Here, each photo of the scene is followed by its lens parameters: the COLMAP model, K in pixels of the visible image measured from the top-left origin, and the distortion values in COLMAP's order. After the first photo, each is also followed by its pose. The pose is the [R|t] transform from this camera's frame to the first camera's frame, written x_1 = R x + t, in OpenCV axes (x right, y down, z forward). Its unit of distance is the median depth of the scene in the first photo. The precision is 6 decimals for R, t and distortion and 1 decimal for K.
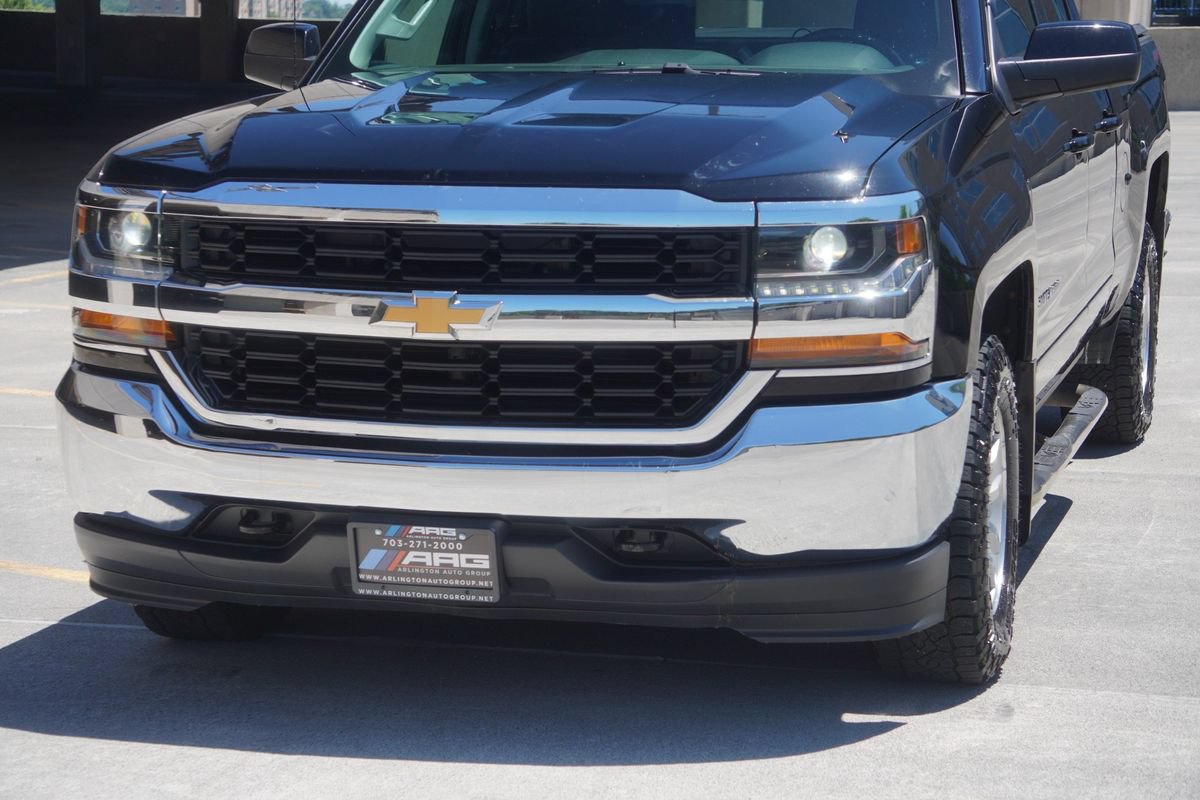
lens RADIAL K [[2826.0, 0, 600.0], [0, 2826.0, 400.0], [0, 0, 1]] dist [0.284078, 1.037846]
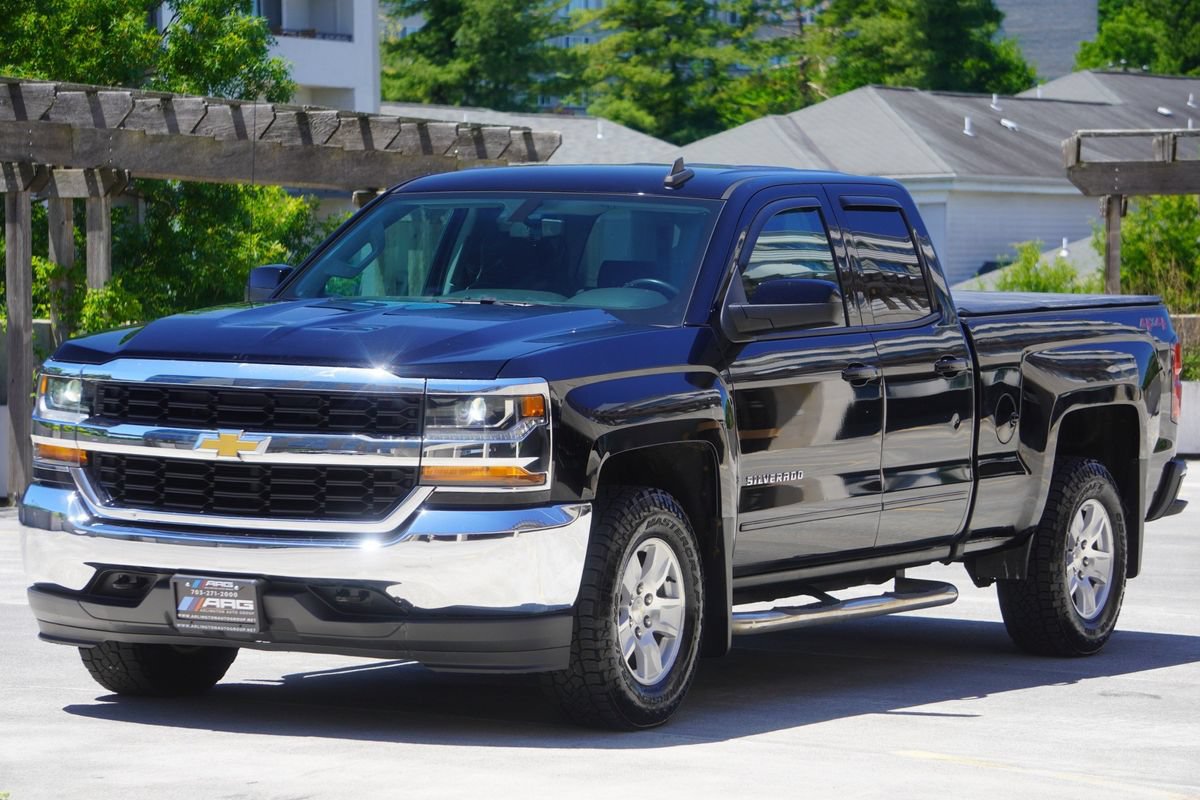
lens RADIAL K [[3964.4, 0, 600.0], [0, 3964.4, 400.0], [0, 0, 1]] dist [0.693072, 1.099154]
pose [[0.978307, 0.035455, -0.204101, 0.581632], [-0.057033, 0.993268, -0.100830, 0.153436], [0.199152, 0.110284, 0.973743, -1.085849]]
